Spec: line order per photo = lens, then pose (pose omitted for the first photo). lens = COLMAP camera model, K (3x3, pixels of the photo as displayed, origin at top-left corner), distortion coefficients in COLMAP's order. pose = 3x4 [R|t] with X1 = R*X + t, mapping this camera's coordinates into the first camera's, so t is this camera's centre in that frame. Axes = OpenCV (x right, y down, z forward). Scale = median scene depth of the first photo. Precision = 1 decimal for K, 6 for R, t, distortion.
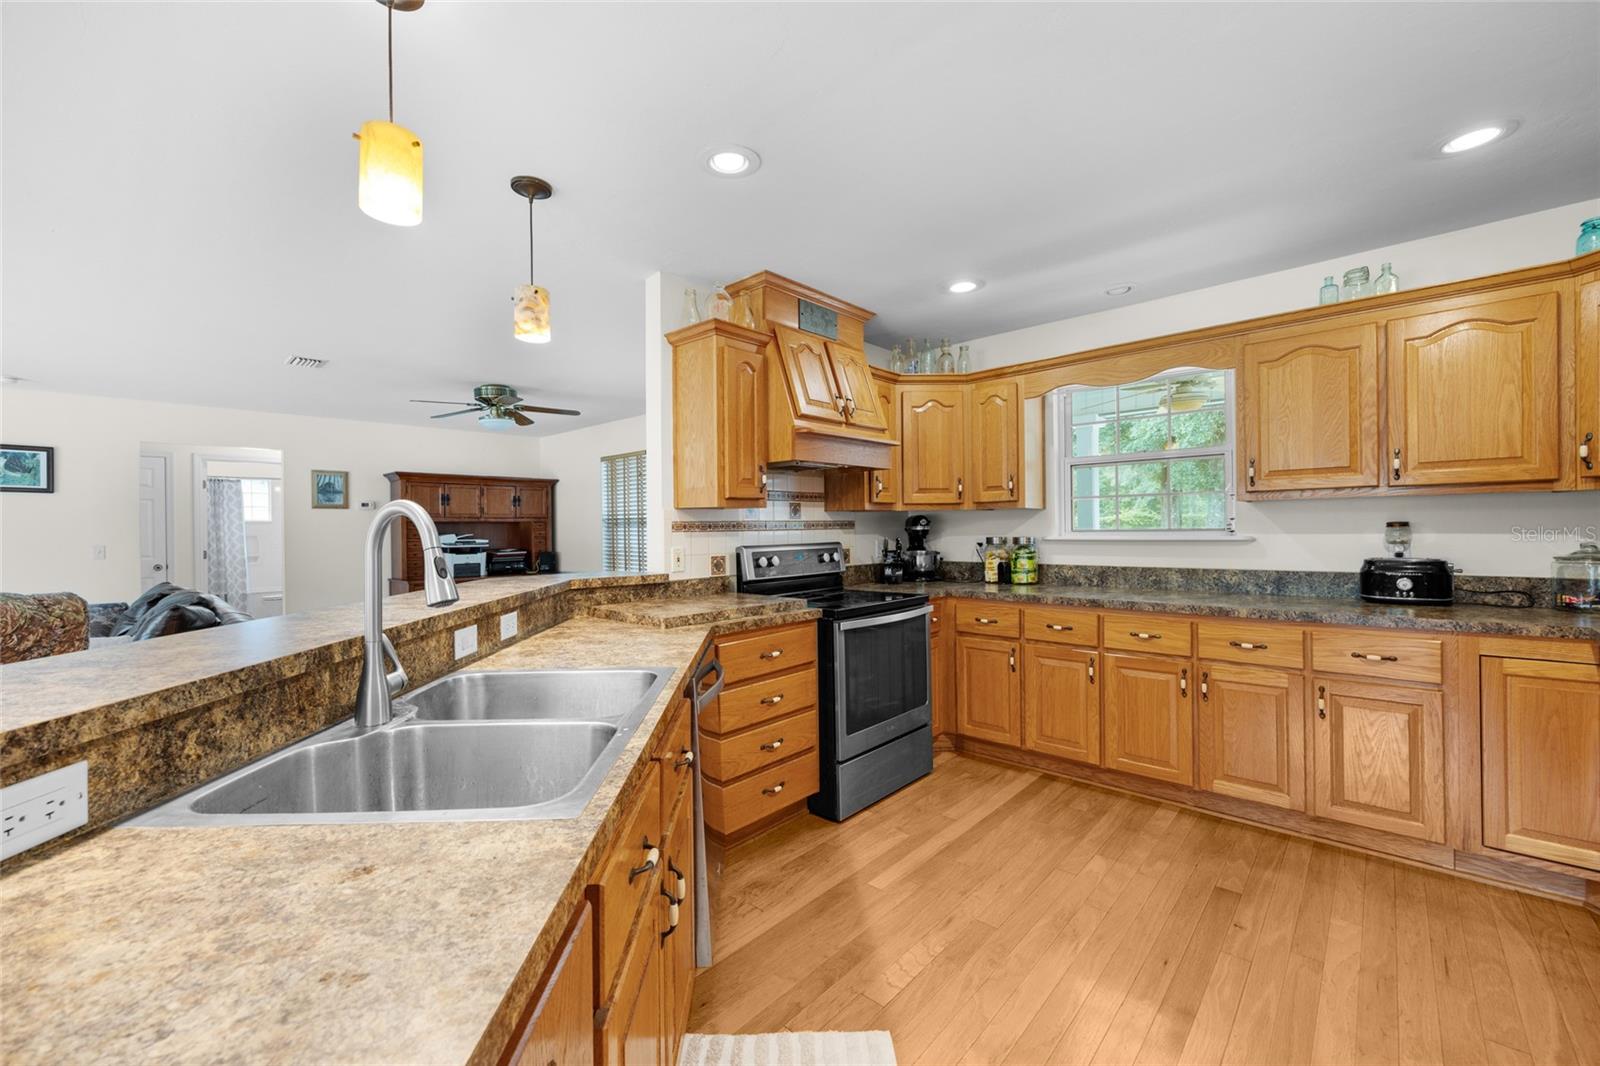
lens RADIAL K [[641.6, 0, 791.3], [0, 641.6, 532.9], [0, 0, 1]] dist [-0.003479, 0.000806]
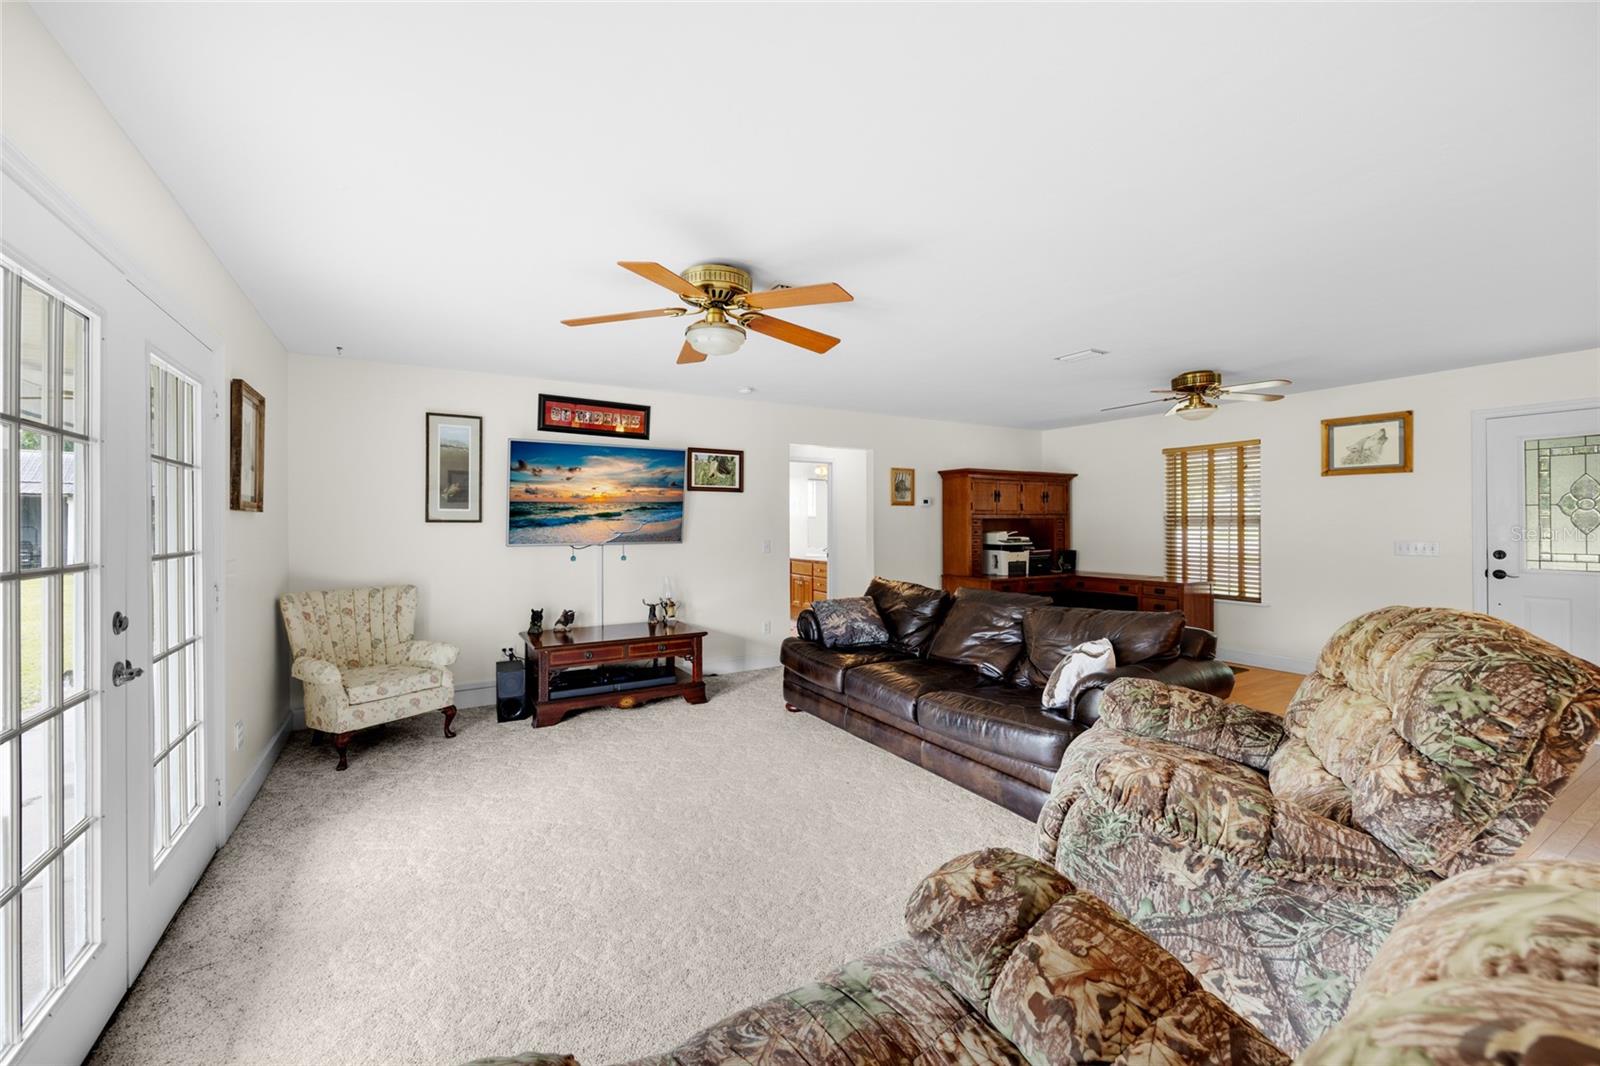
lens RADIAL K [[641.6, 0, 794.1], [0, 641.6, 521.8], [0, 0, 1]] dist [-0.003479, 0.000806]
pose [[0.959566, 0.006138, -0.281418, -1.135510], [-0.008657, 0.999933, -0.007708, -0.004649], [0.281352, 0.009833, 0.959554, -0.063699]]
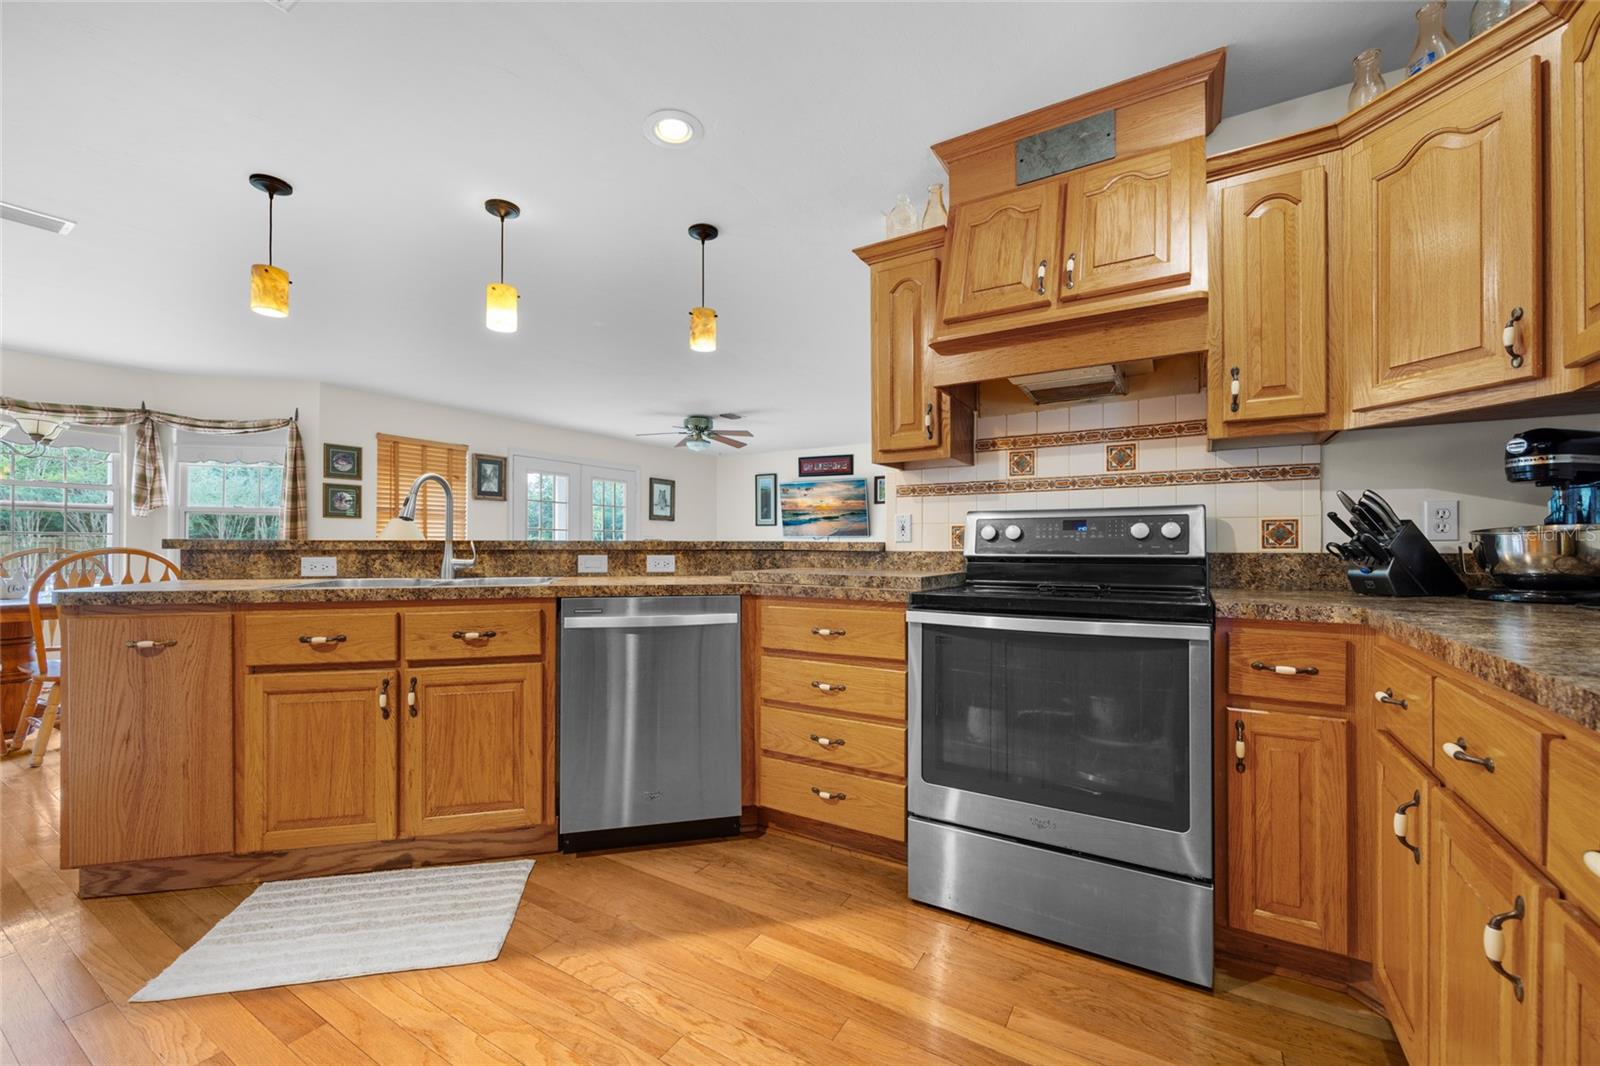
lens RADIAL K [[641.6, 0, 798.1], [0, 641.6, 544.5], [0, 0, 1]] dist [-0.003479, 0.000806]
pose [[0.202122, 0.010125, -0.979308, 0.577347], [-0.013221, 0.999884, 0.007609, 0.051704], [0.979271, 0.011410, 0.202233, 0.588764]]
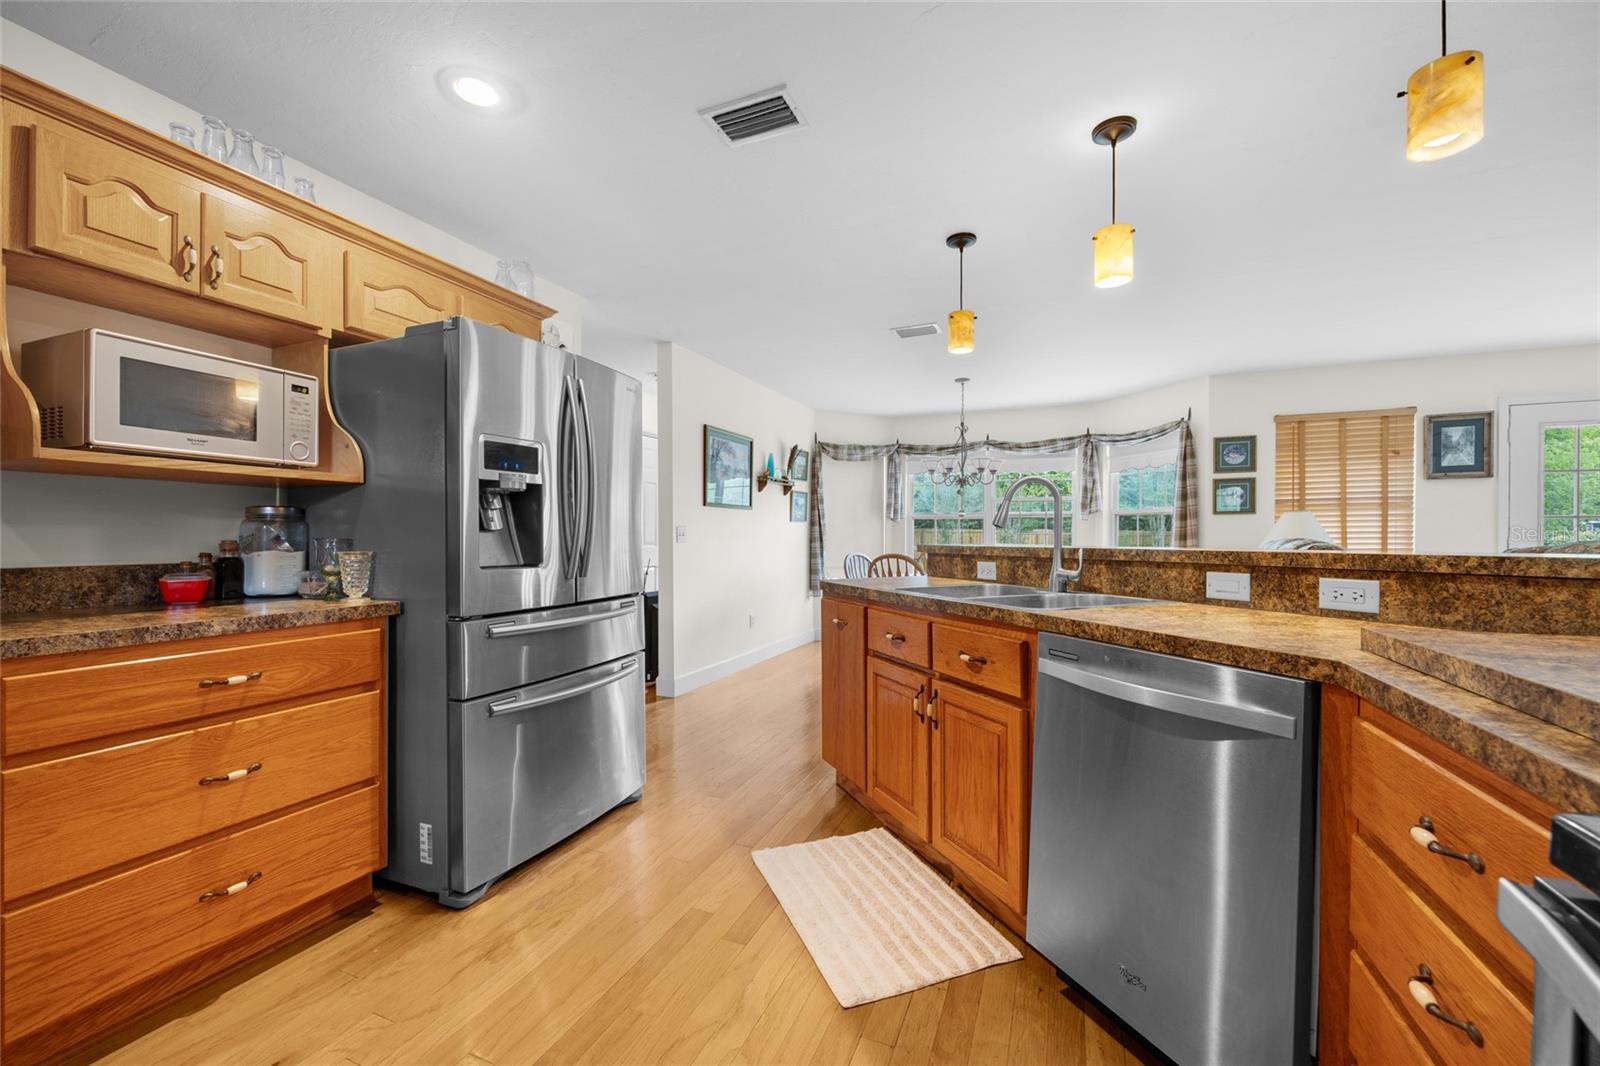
lens RADIAL K [[641.6, 0, 788.9], [0, 641.6, 535.7], [0, 0, 1]] dist [-0.003479, 0.000806]
pose [[-0.940172, 0.013724, -0.340422, 0.265647], [0.010722, 0.999885, 0.010695, 0.035573], [0.340530, 0.006405, -0.940212, 0.857999]]
